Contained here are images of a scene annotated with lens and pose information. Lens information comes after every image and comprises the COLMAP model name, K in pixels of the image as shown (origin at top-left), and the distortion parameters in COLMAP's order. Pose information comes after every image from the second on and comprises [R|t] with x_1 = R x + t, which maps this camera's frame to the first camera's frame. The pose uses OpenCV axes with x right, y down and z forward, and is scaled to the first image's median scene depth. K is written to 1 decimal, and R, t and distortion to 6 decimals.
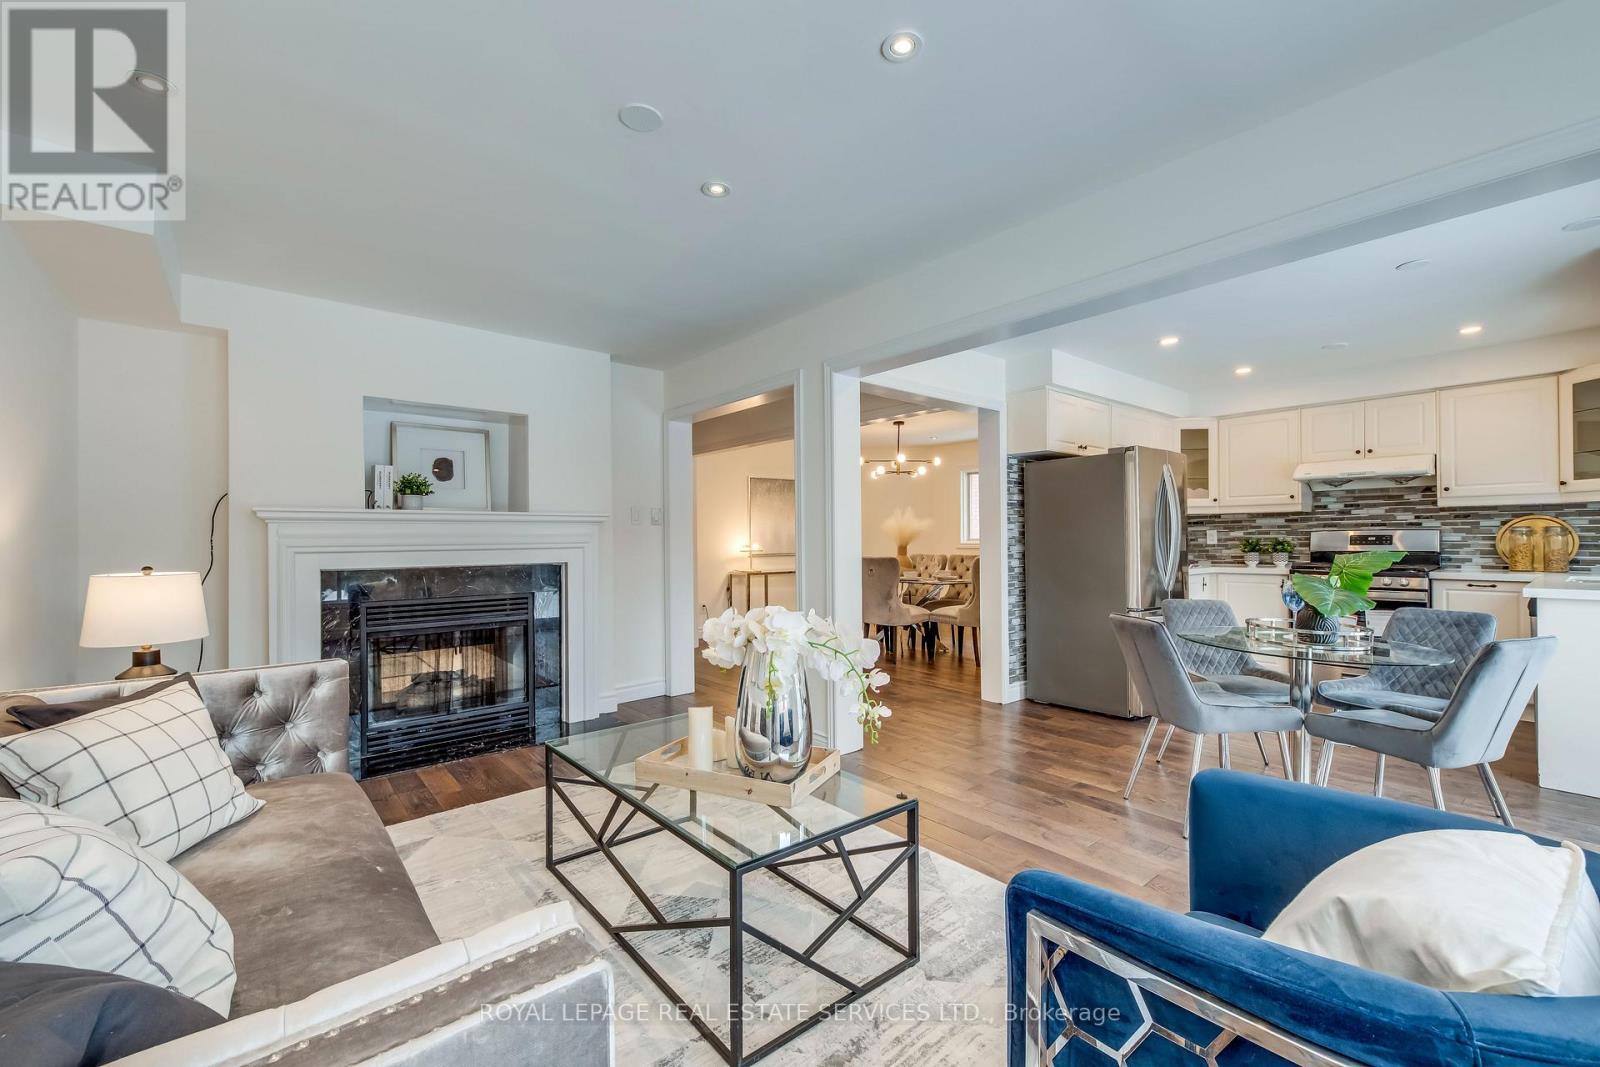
lens RADIAL K [[664.9, 0, 794.3], [0, 664.9, 539.1], [0, 0, 1]] dist [0.022701, -0.011264]
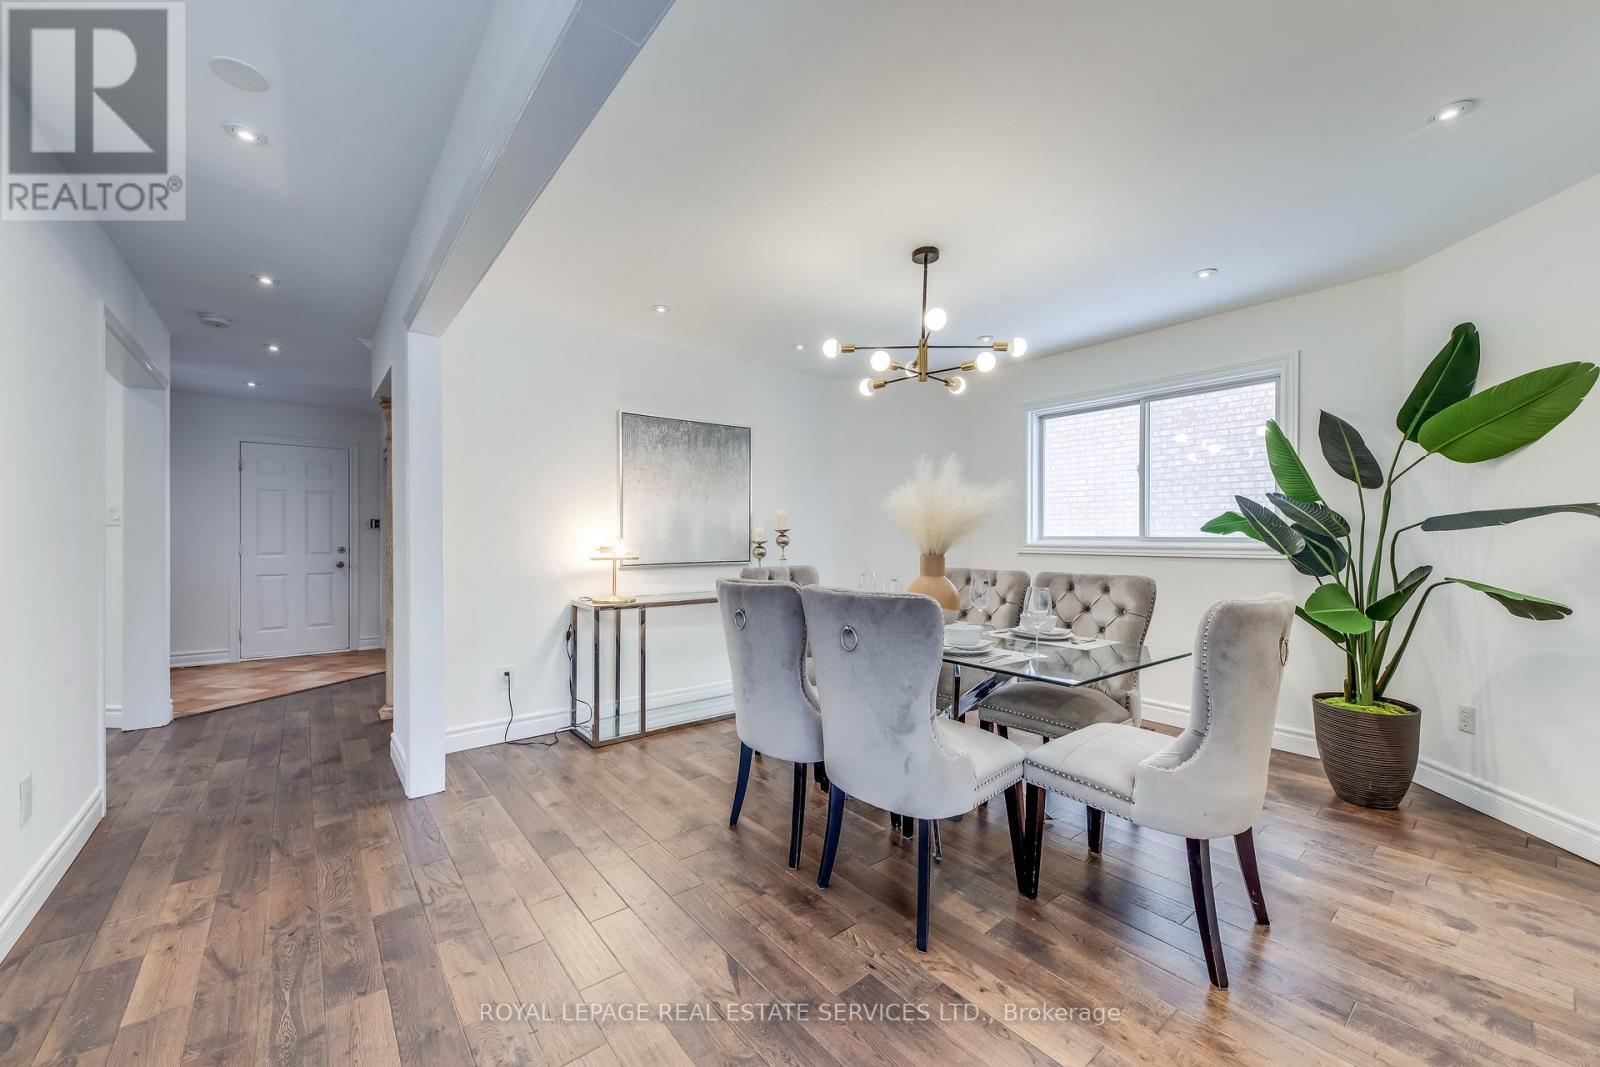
lens RADIAL K [[595.3, 0, 796.9], [0, 595.3, 534.4], [0, 0, 1]] dist [0.016232, -0.007449]
pose [[0.999838, 0.005698, -0.017056, 0.077072], [-0.005777, 0.999973, -0.004619, 0.001817], [0.017029, 0.004716, 0.999844, 0.561046]]
